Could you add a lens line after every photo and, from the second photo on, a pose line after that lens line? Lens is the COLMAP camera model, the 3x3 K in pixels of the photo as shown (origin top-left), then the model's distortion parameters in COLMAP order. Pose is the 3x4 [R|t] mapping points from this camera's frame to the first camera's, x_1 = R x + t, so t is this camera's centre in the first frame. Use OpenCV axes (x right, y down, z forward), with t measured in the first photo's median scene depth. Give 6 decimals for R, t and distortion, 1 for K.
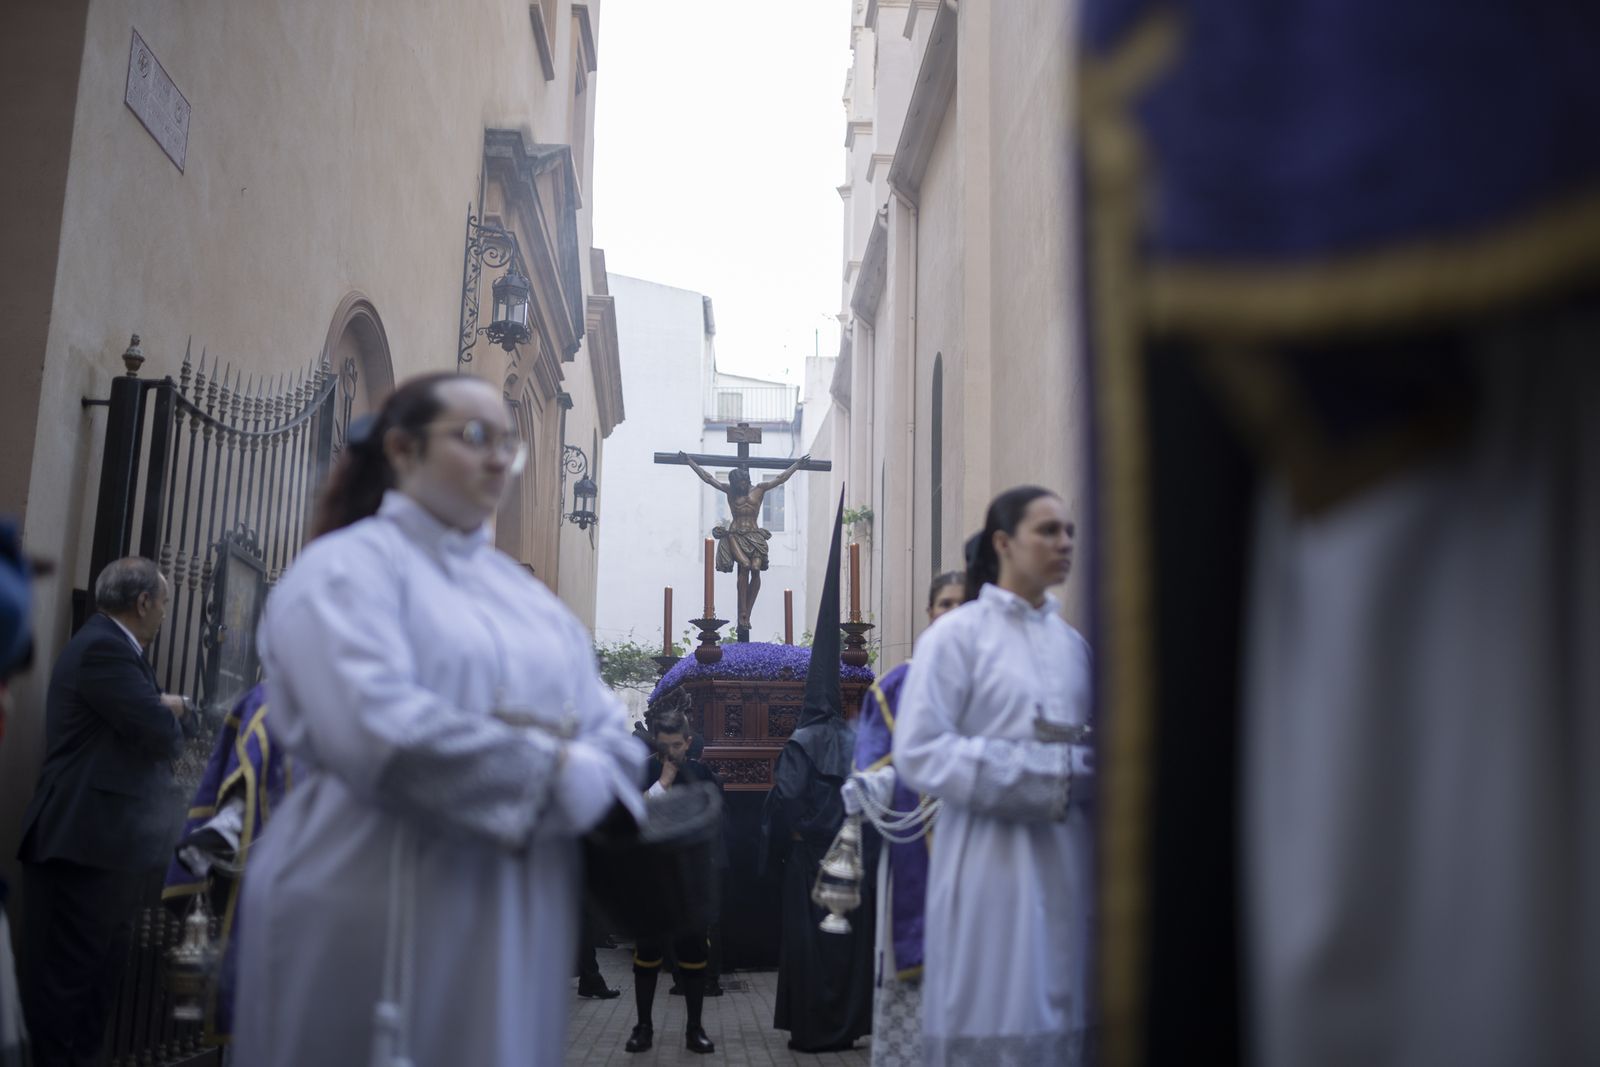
lens RADIAL K [[1524.7, 0, 789.9], [0, 1524.7, 532.3], [0, 0, 1]] dist [-0.055790, 0.087146]
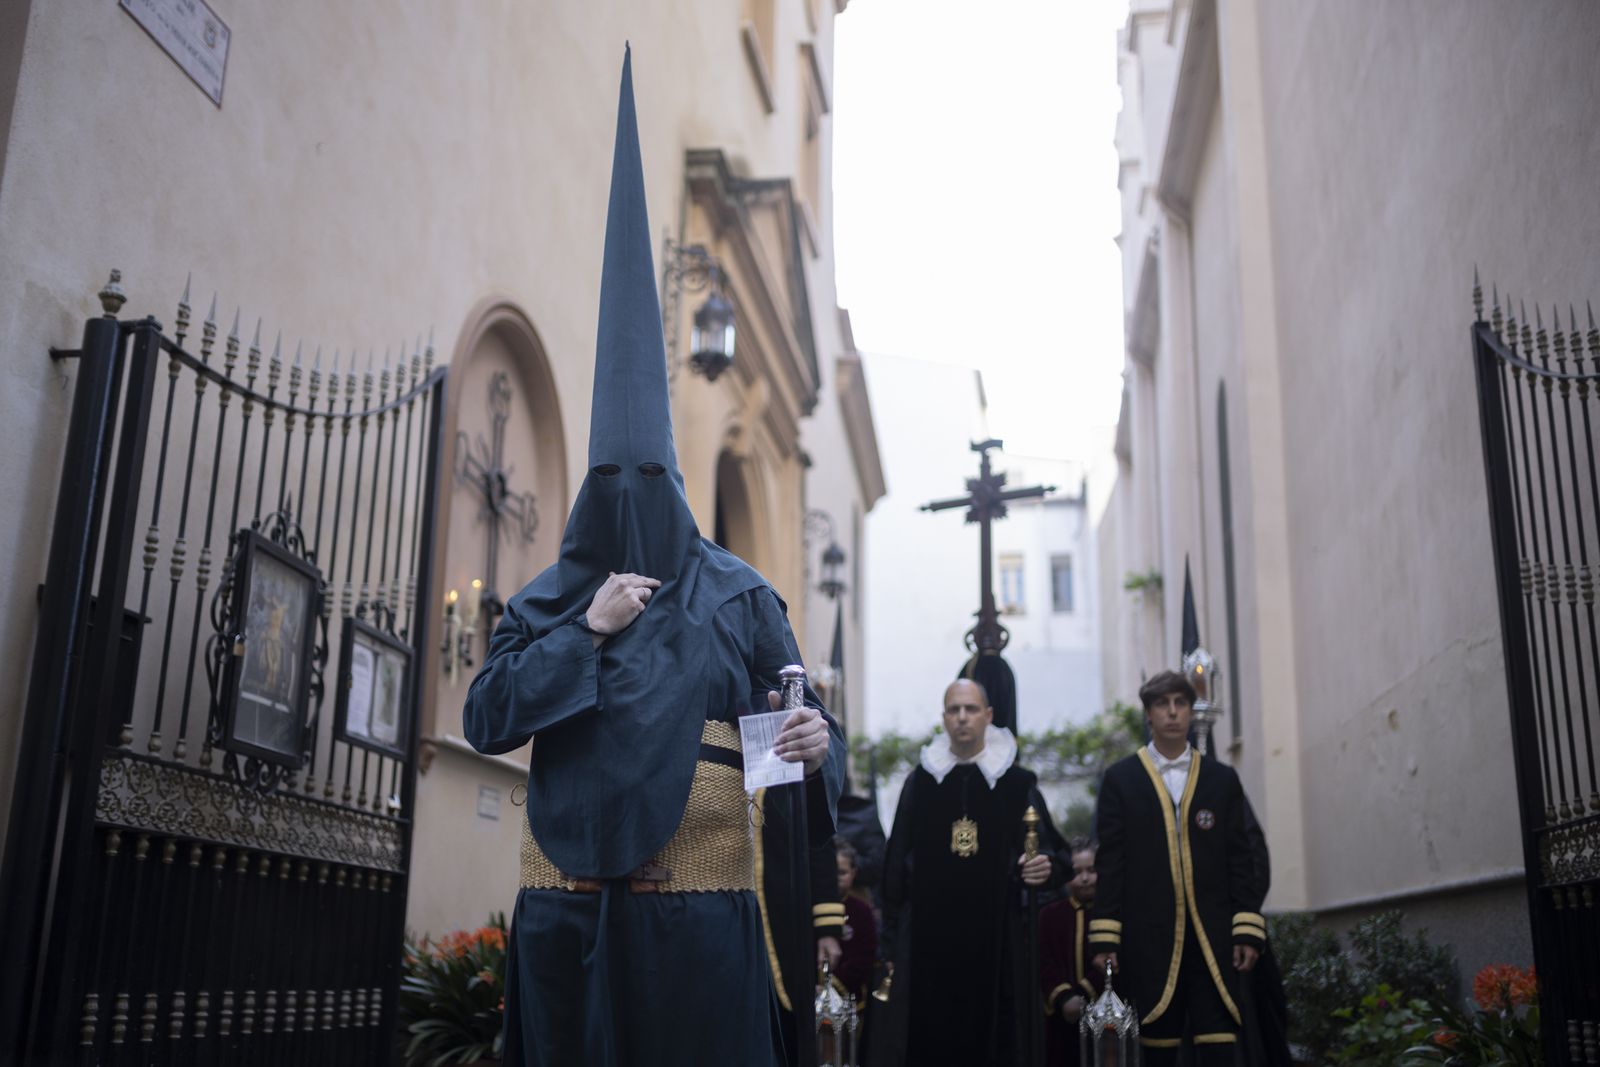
lens RADIAL K [[1553.9, 0, 786.4], [0, 1553.9, 542.8], [0, 0, 1]] dist [-0.062561, 0.093379]
pose [[0.979449, -0.050662, -0.195226, 0.040638], [0.038268, 0.997036, -0.066742, 0.048531], [0.198029, 0.057900, 0.978485, 0.162785]]
